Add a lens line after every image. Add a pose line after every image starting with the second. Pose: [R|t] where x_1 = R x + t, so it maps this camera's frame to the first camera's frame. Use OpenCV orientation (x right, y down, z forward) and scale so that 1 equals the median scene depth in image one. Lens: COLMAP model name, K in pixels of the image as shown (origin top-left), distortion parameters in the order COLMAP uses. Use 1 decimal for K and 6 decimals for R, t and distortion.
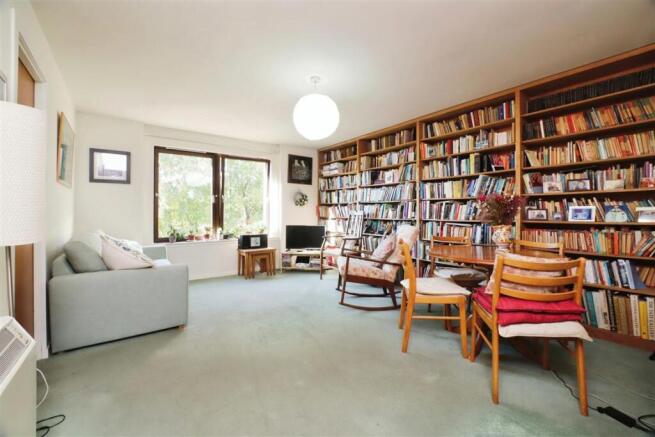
lens RADIAL K [[281.0, 0, 327.2], [0, 281.0, 214.3], [0, 0, 1]] dist [0.001470, 0.000029]
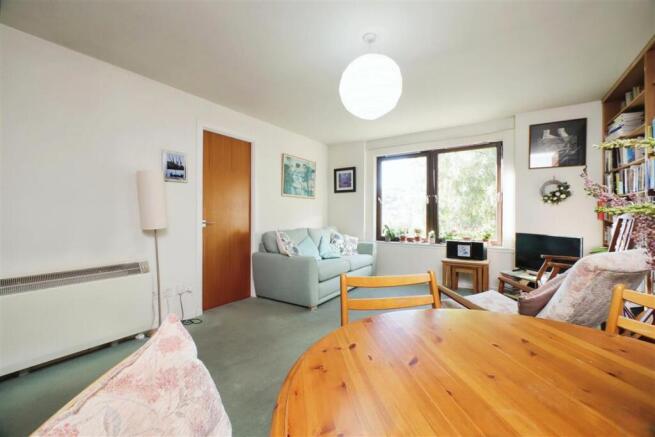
lens RADIAL K [[281.0, 0, 325.9], [0, 281.0, 215.8], [0, 0, 1]] dist [0.001470, 0.000029]
pose [[0.335581, 0.008482, -0.941973, 0.366185], [0.003357, 0.999942, 0.010200, -0.010875], [0.942006, -0.006585, 0.335533, 0.365614]]
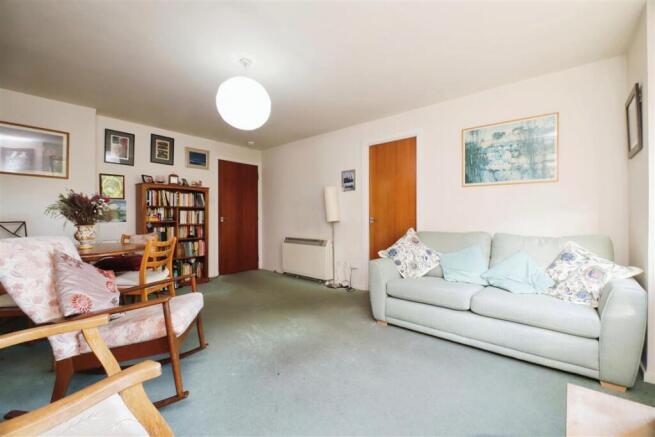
lens RADIAL K [[281.0, 0, 326.9], [0, 281.0, 216.8], [0, 0, 1]] dist [0.001470, 0.000029]
pose [[-0.982445, 0.004799, -0.186492, -0.101902], [0.005380, 0.999982, -0.002612, 0.005737], [0.186476, -0.003570, -0.982453, 1.161208]]
